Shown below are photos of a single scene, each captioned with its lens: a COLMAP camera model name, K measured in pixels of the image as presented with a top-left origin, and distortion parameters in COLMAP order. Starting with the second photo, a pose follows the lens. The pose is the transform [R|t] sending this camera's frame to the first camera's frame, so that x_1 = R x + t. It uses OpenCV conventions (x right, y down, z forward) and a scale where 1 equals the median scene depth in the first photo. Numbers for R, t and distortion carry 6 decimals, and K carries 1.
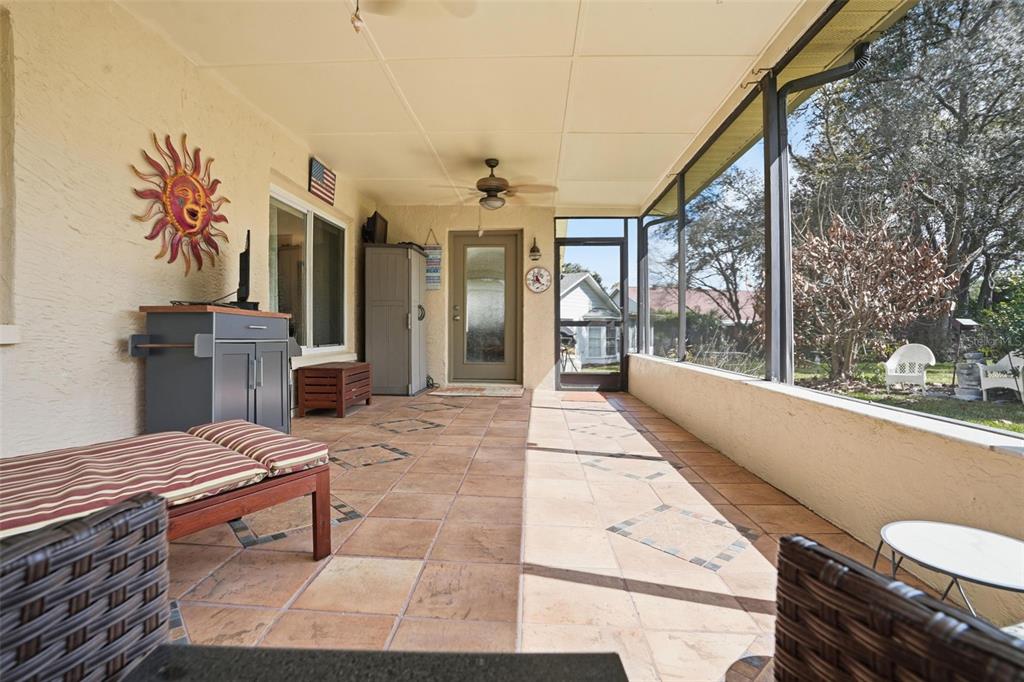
lens RADIAL K [[503.1, 0, 512.0], [0, 503.1, 341.0], [0, 0, 1]] dist [-0.050218, 0.000250]
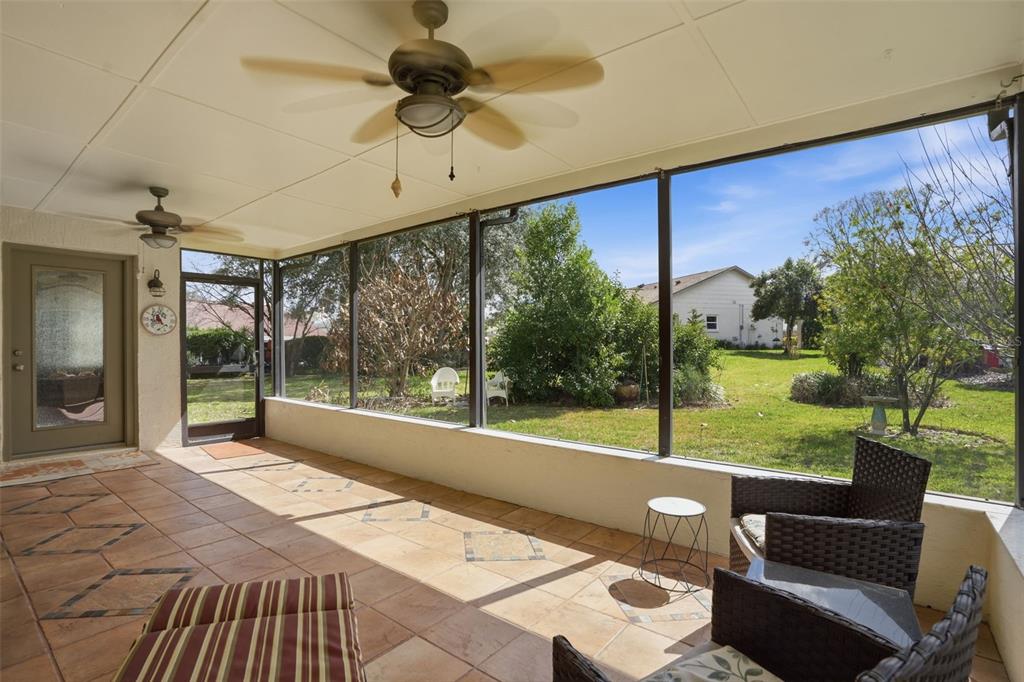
lens RADIAL K [[525.7, 0, 512.0], [0, 525.7, 341.0], [0, 0, 1]] dist [-0.062178, 0.030800]
pose [[0.560197, -0.010563, 0.828292, -0.339321], [0.008845, 0.999938, 0.006769, -0.089112], [-0.828312, 0.003534, 0.560256, 0.029238]]
